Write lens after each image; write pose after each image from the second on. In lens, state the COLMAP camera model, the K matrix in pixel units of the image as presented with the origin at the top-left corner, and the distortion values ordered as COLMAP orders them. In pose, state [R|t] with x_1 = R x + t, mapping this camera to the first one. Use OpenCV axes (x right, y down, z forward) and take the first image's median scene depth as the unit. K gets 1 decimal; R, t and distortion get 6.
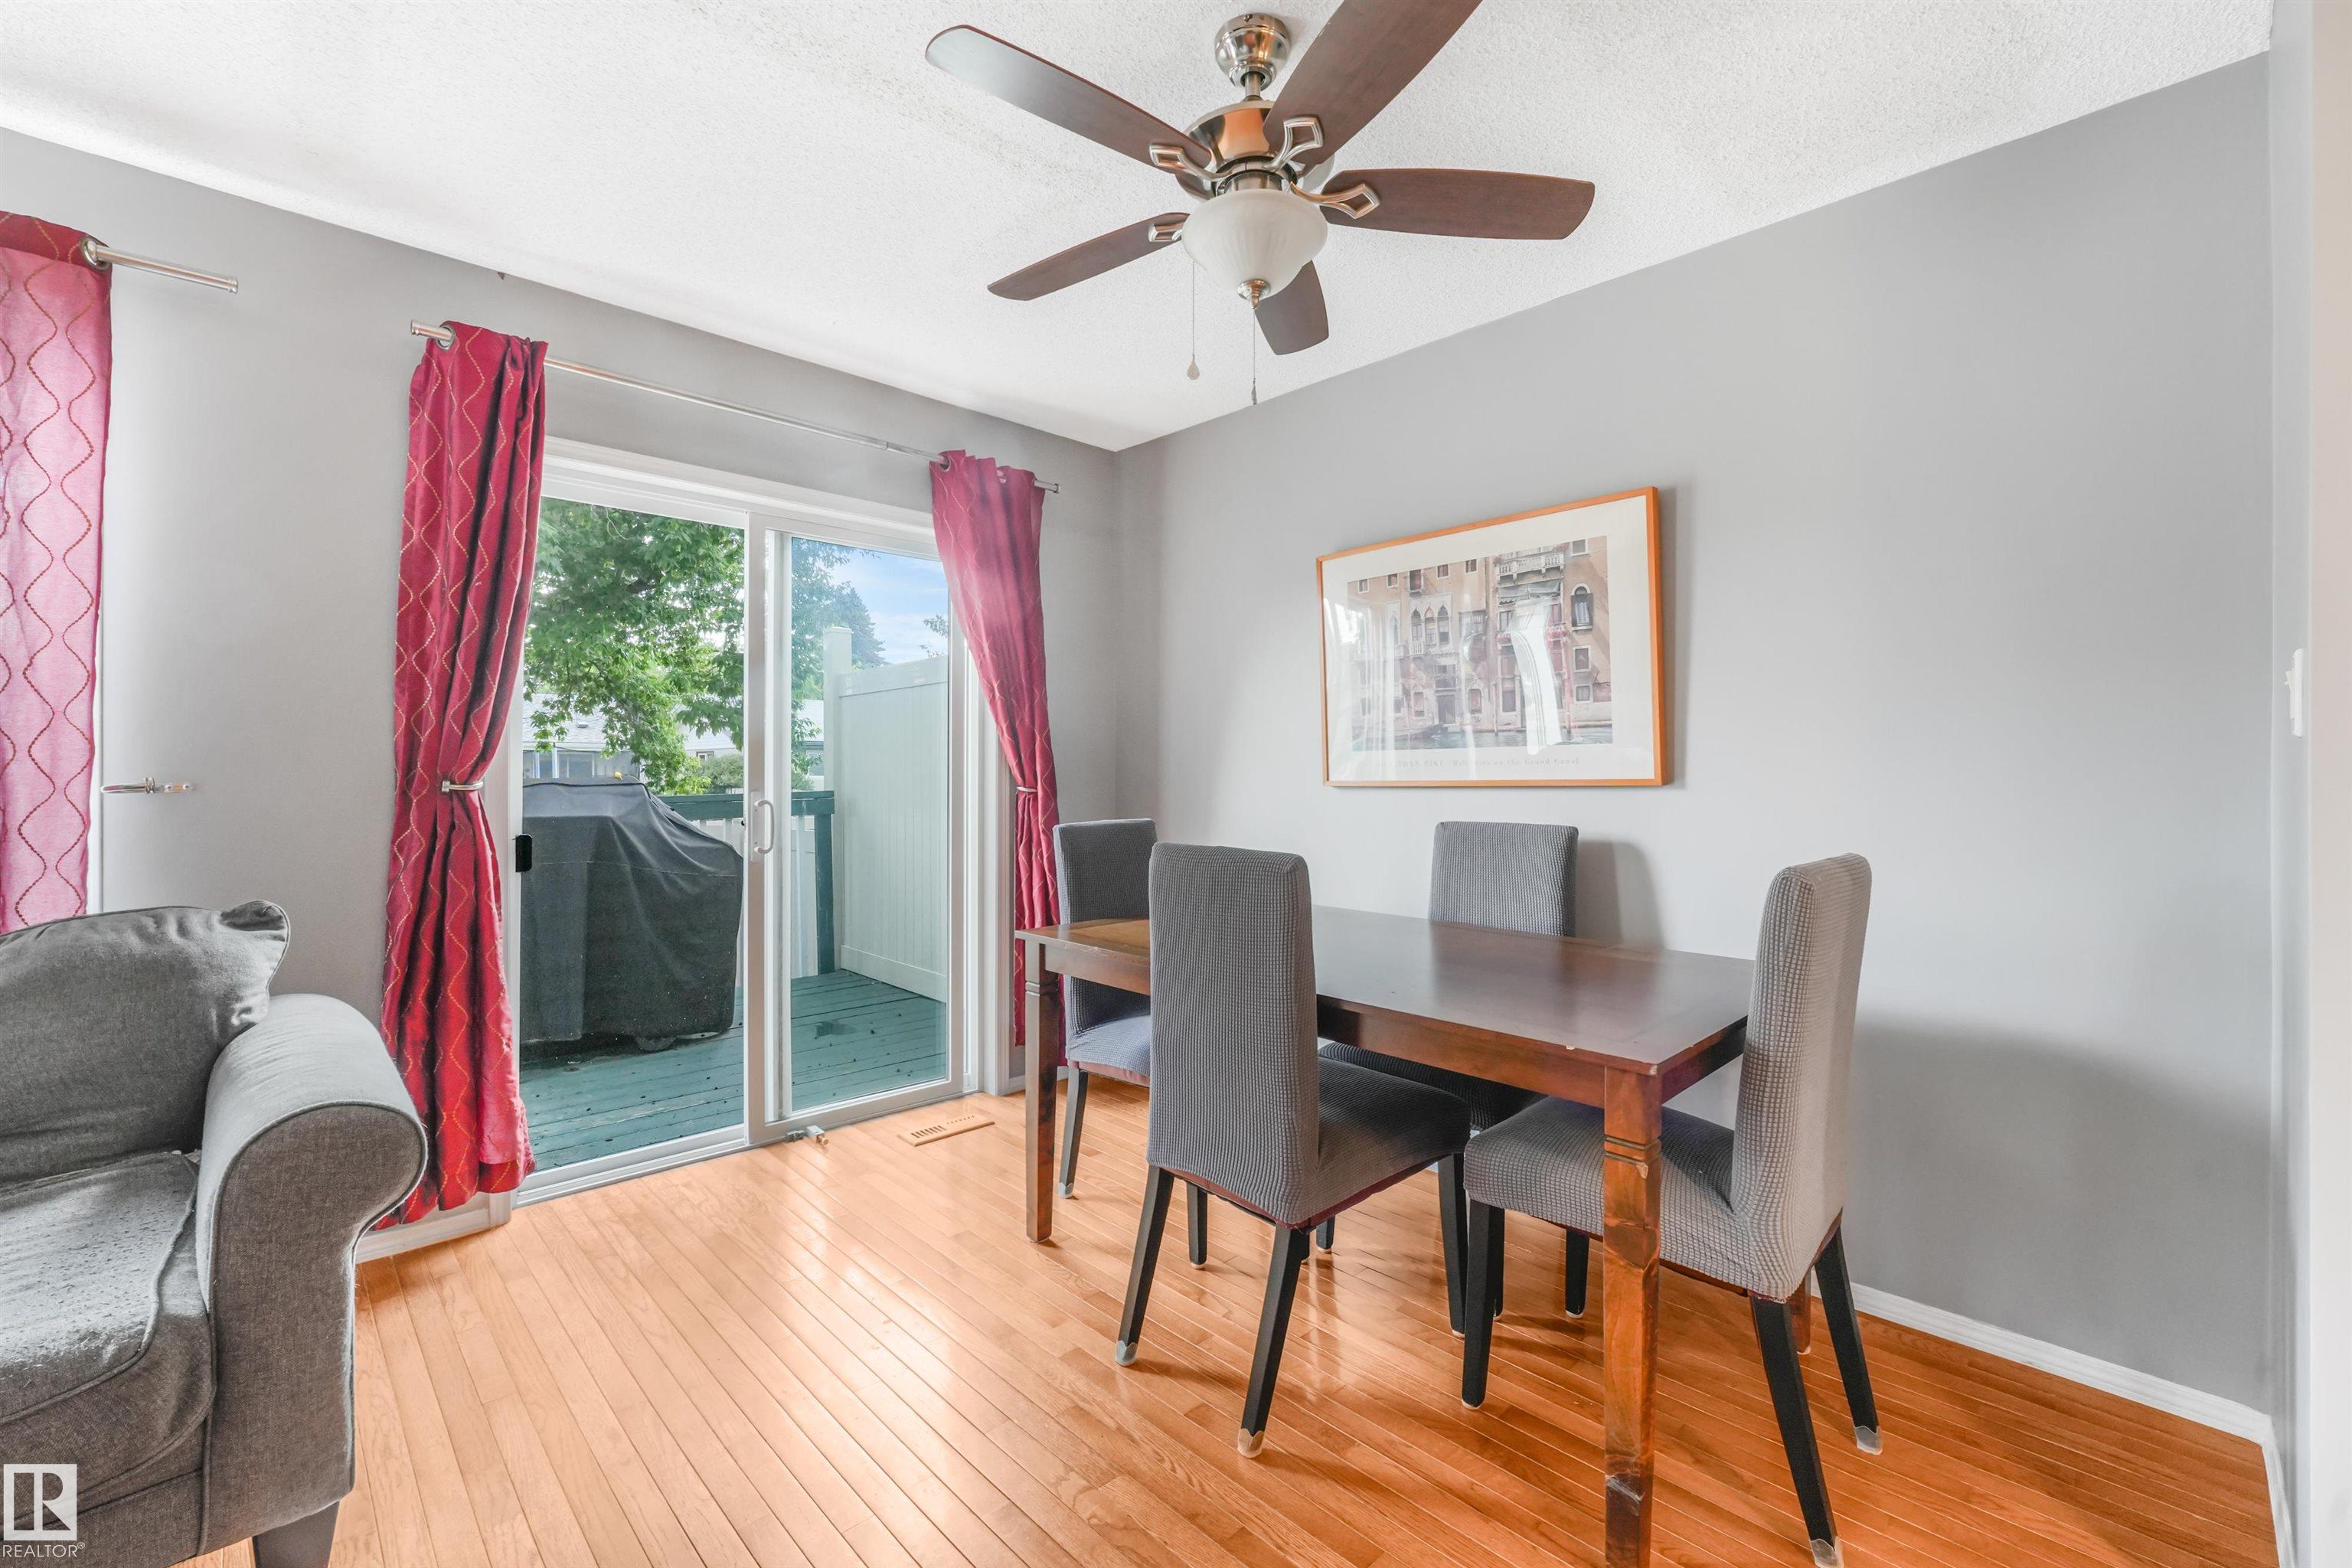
lens RADIAL K [[981.7, 0, 1171.0], [0, 981.7, 777.0], [0, 0, 1]] dist [-0.013053, 0.004573]
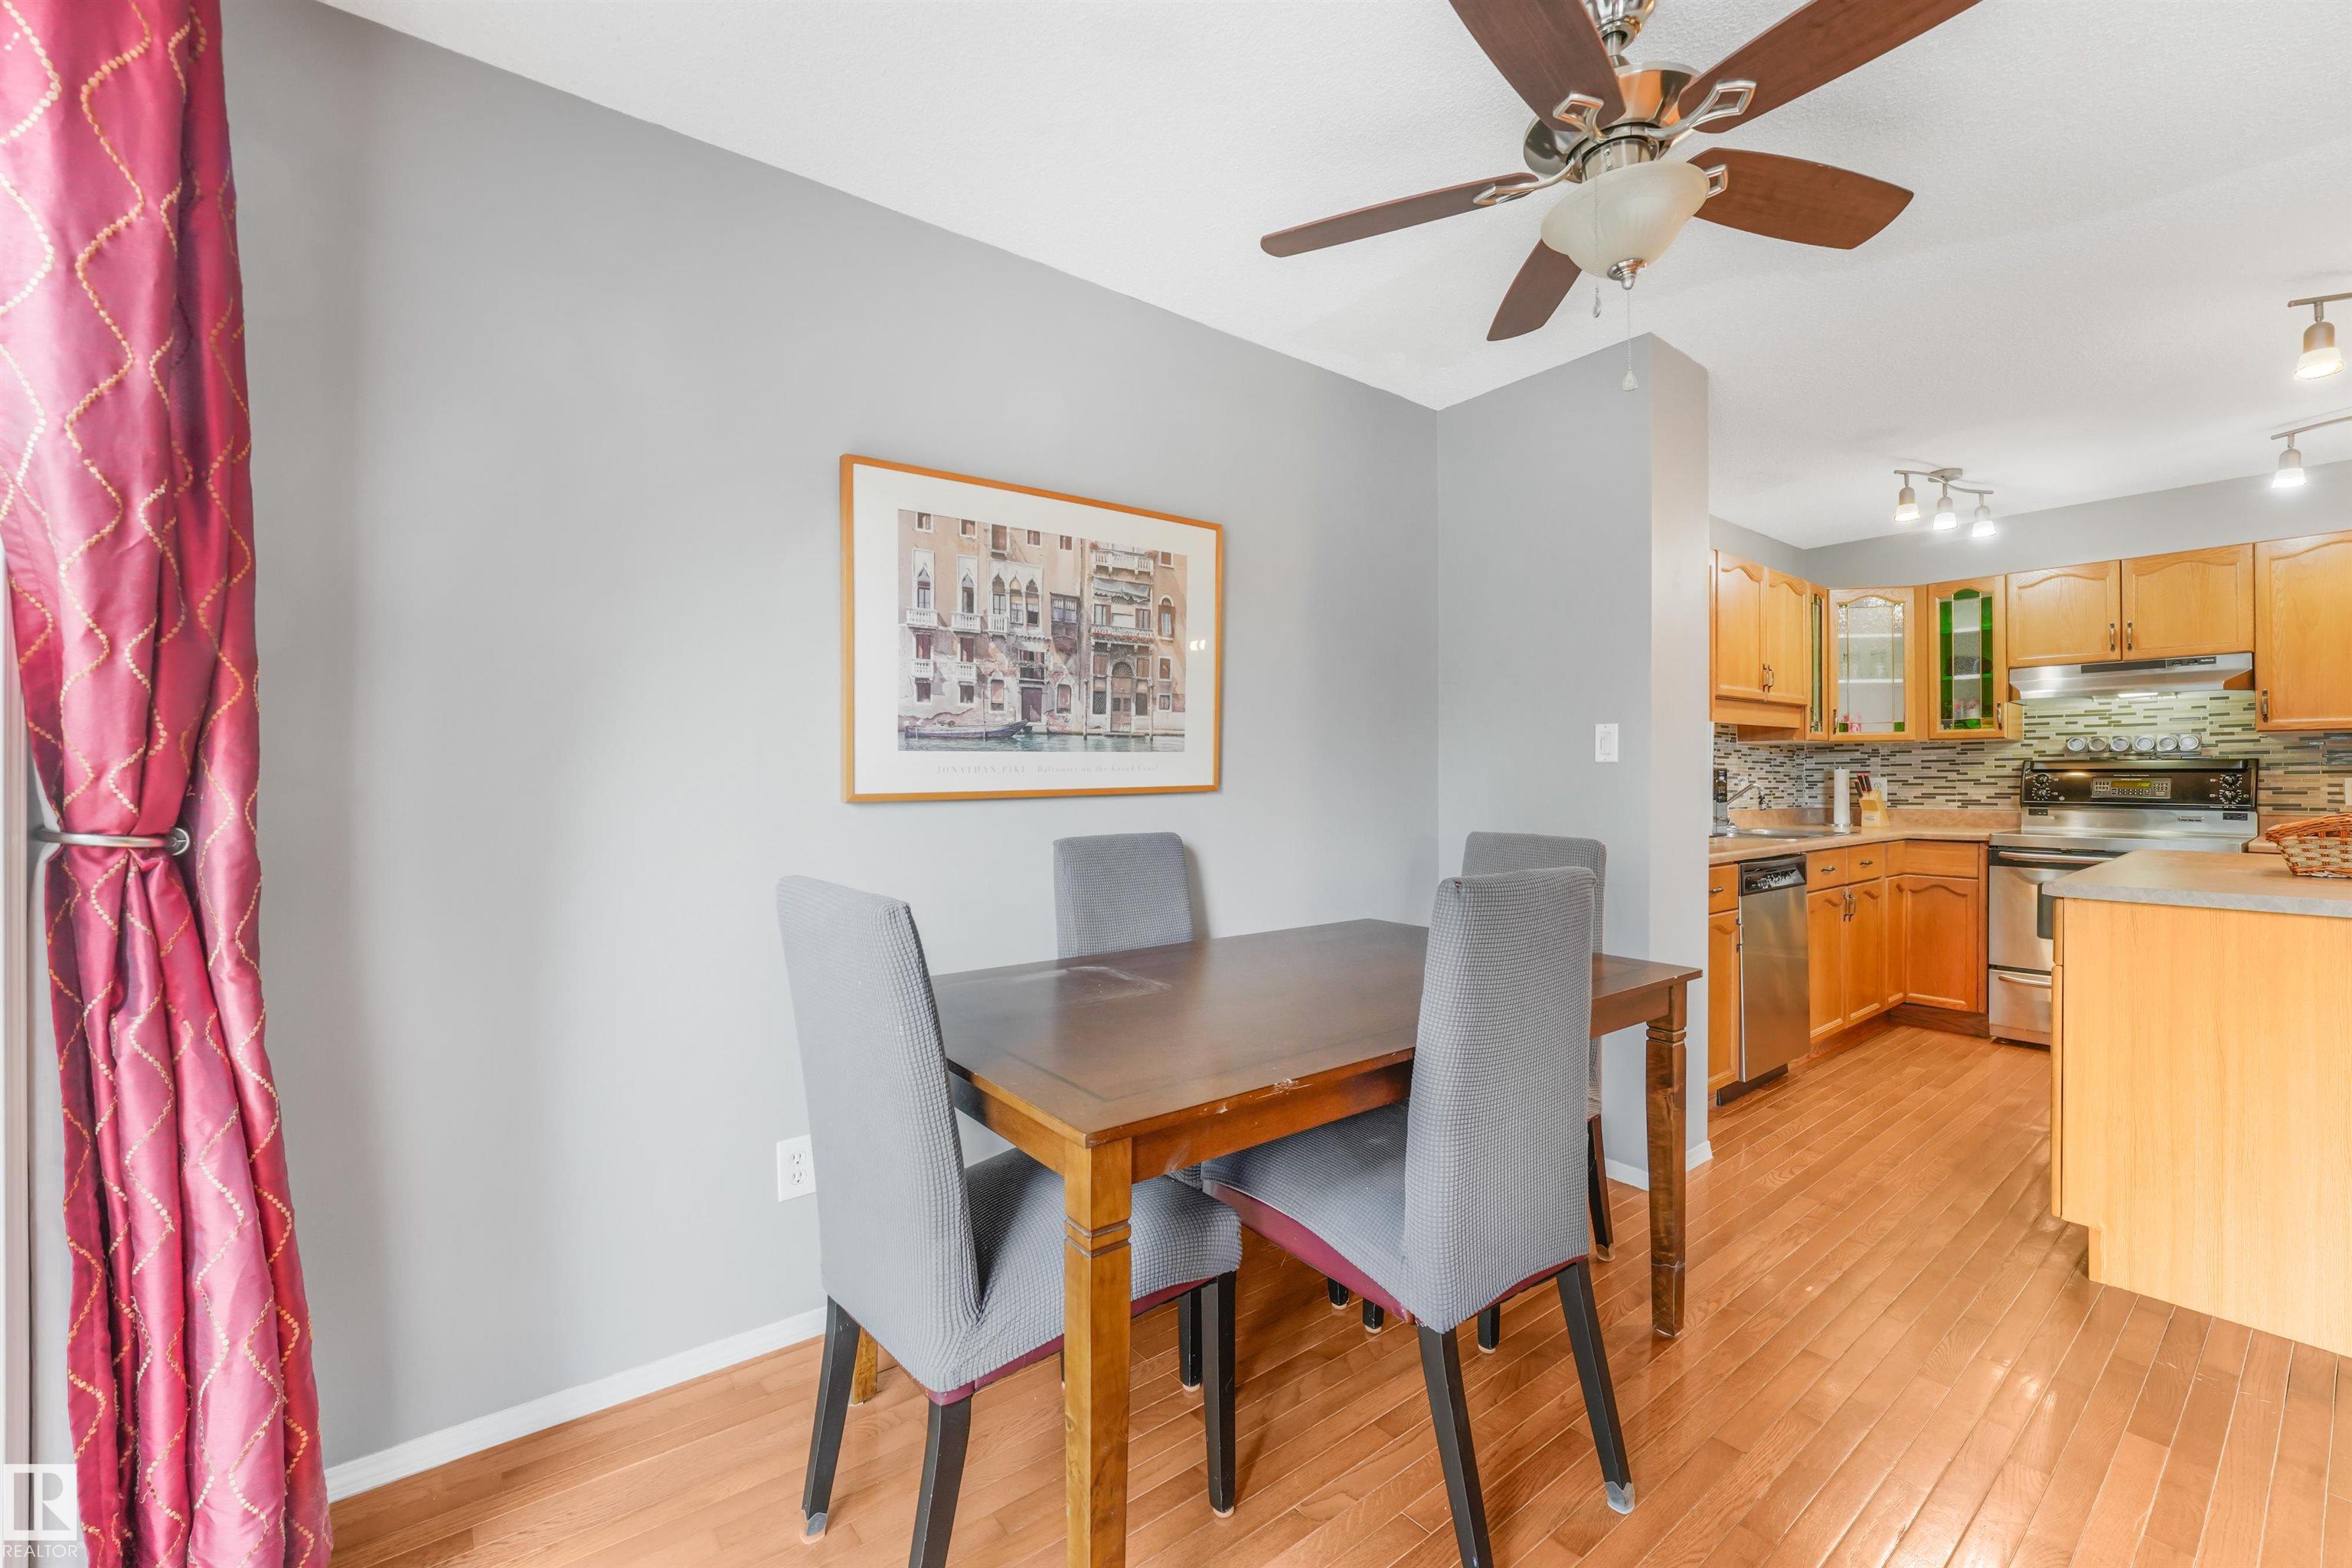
lens RADIAL K [[981.7, 0, 1175.3], [0, 981.7, 776.0], [0, 0, 1]] dist [-0.013053, 0.004573]
pose [[0.091663, -0.001726, 0.995789, -0.547868], [0.006891, 0.999976, 0.001099, -0.008432], [-0.995766, 0.006761, 0.091673, 0.814973]]
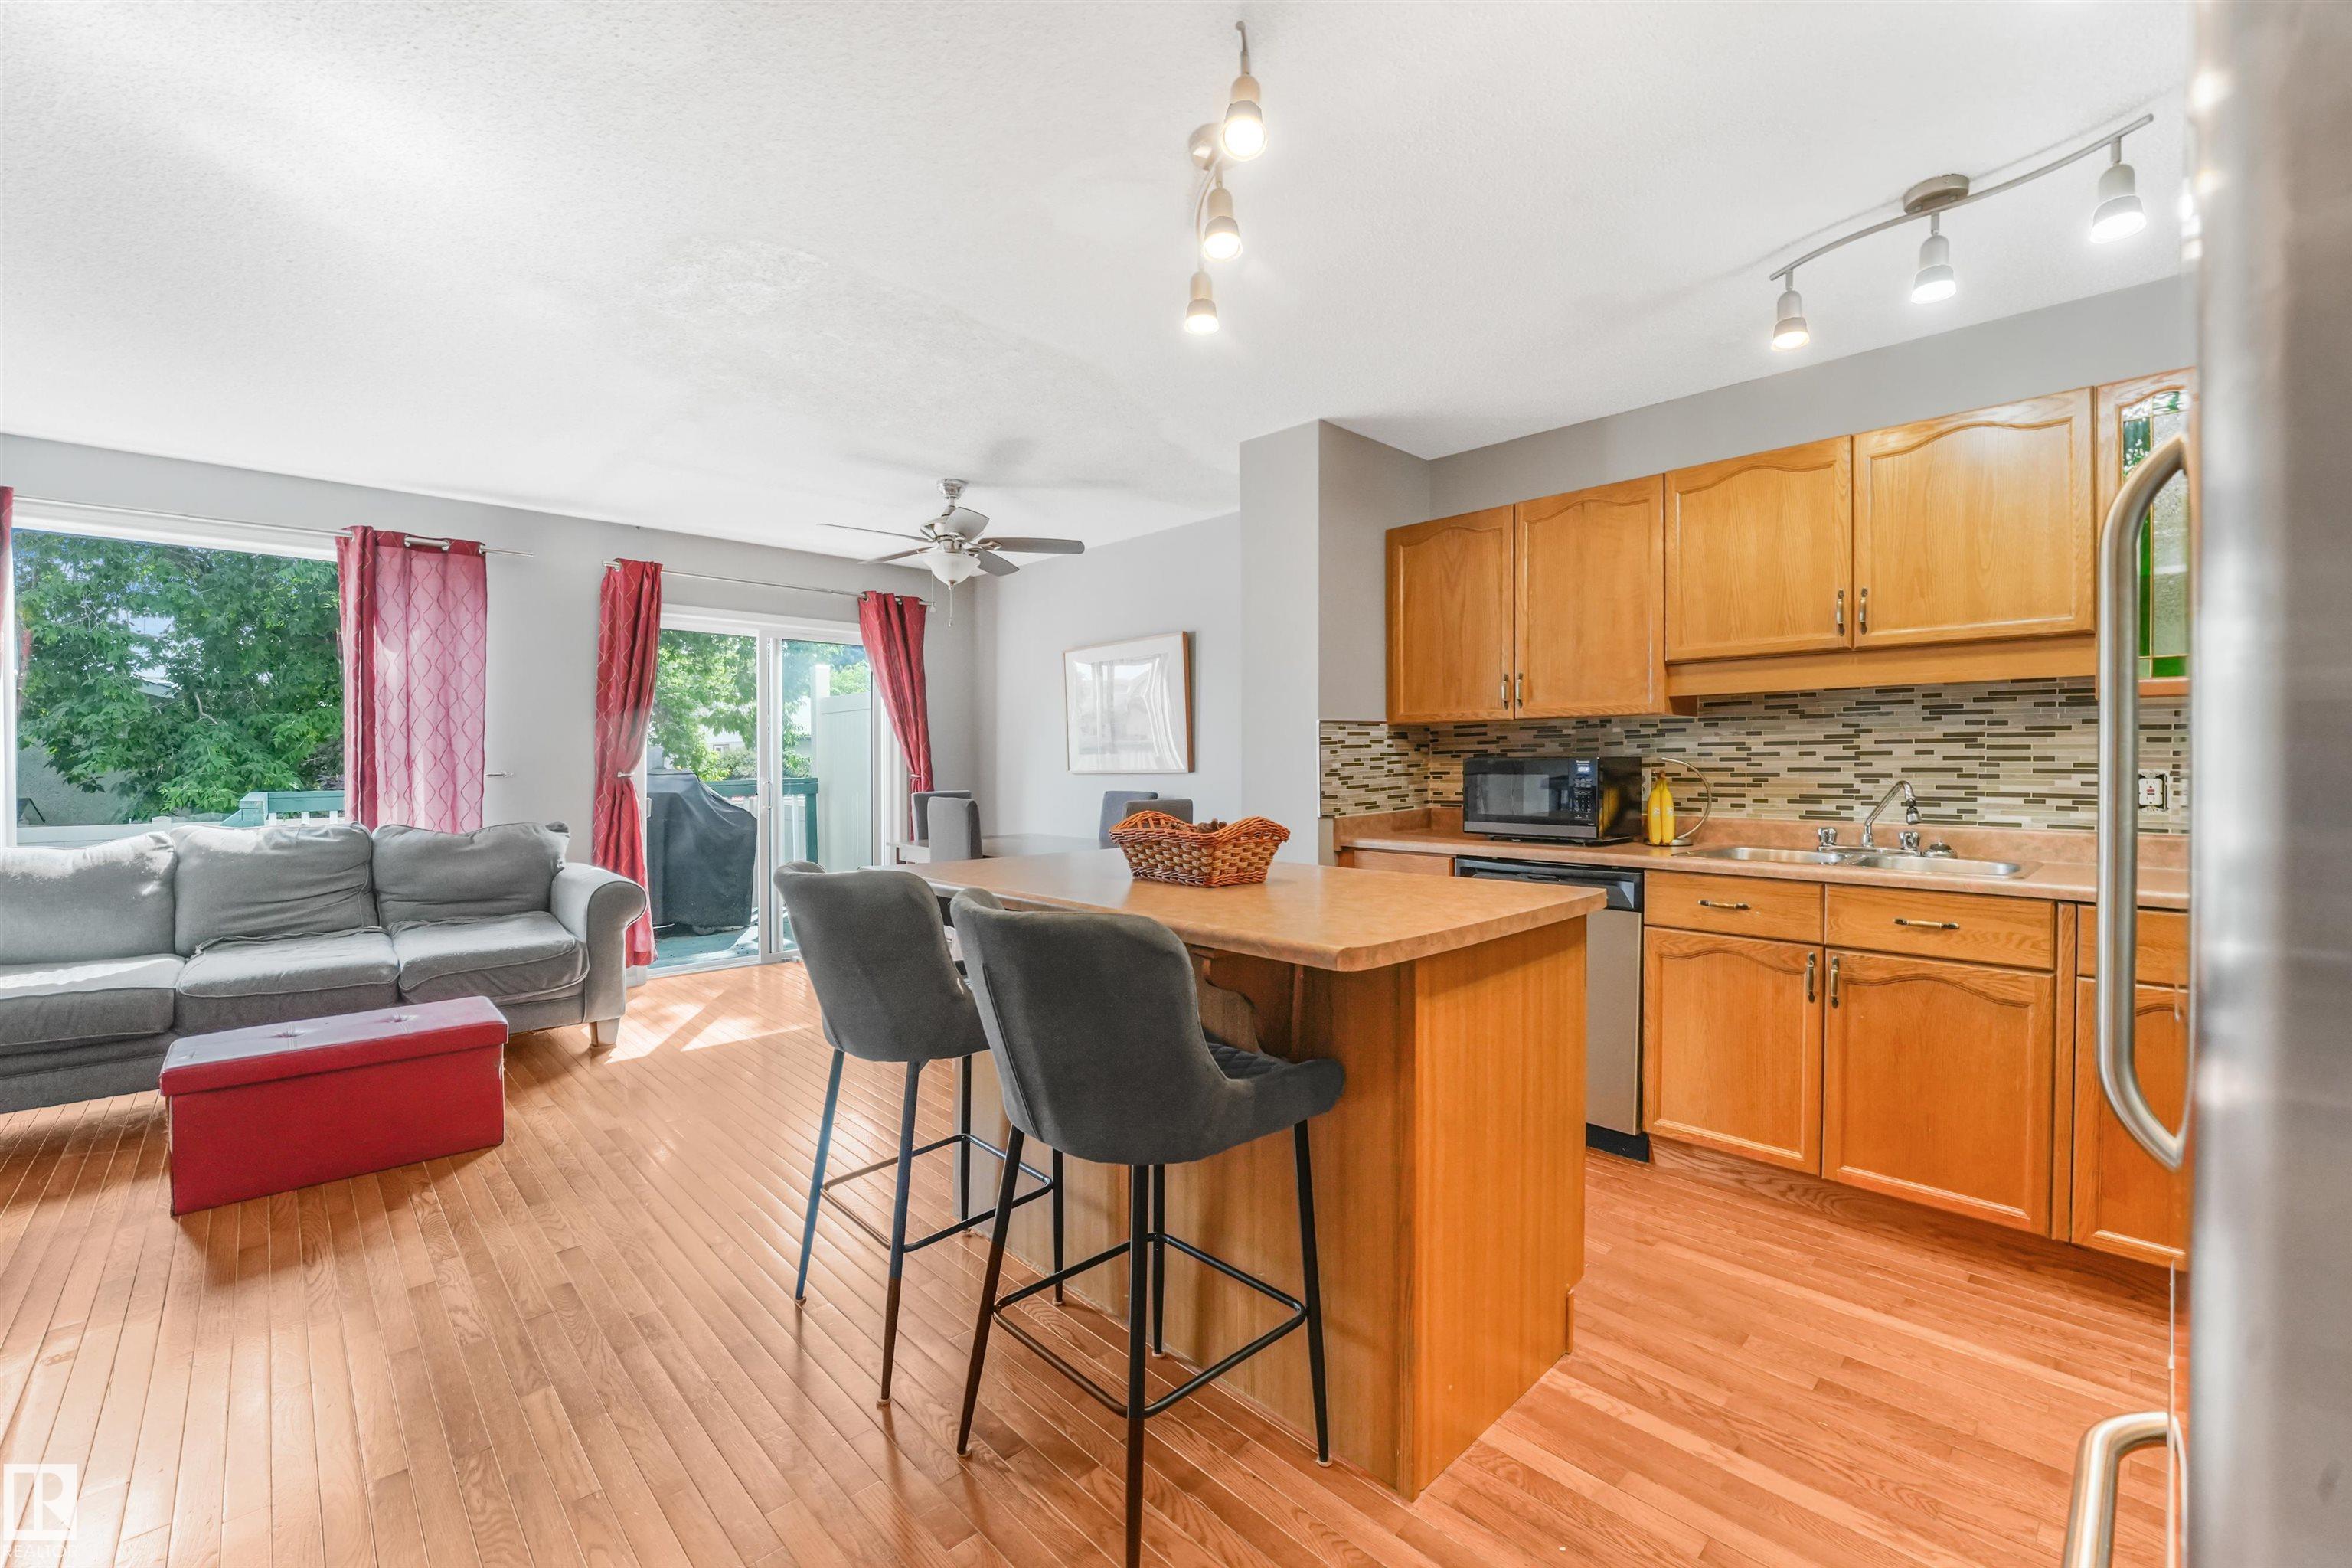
lens RADIAL K [[981.7, 0, 1184.5], [0, 981.7, 770.8], [0, 0, 1]] dist [-0.013053, 0.004573]
pose [[0.999990, -0.003364, 0.003034, 0.413527], [0.003350, 0.999984, 0.004619, -0.004036], [-0.003050, -0.004609, 0.999985, -0.961567]]
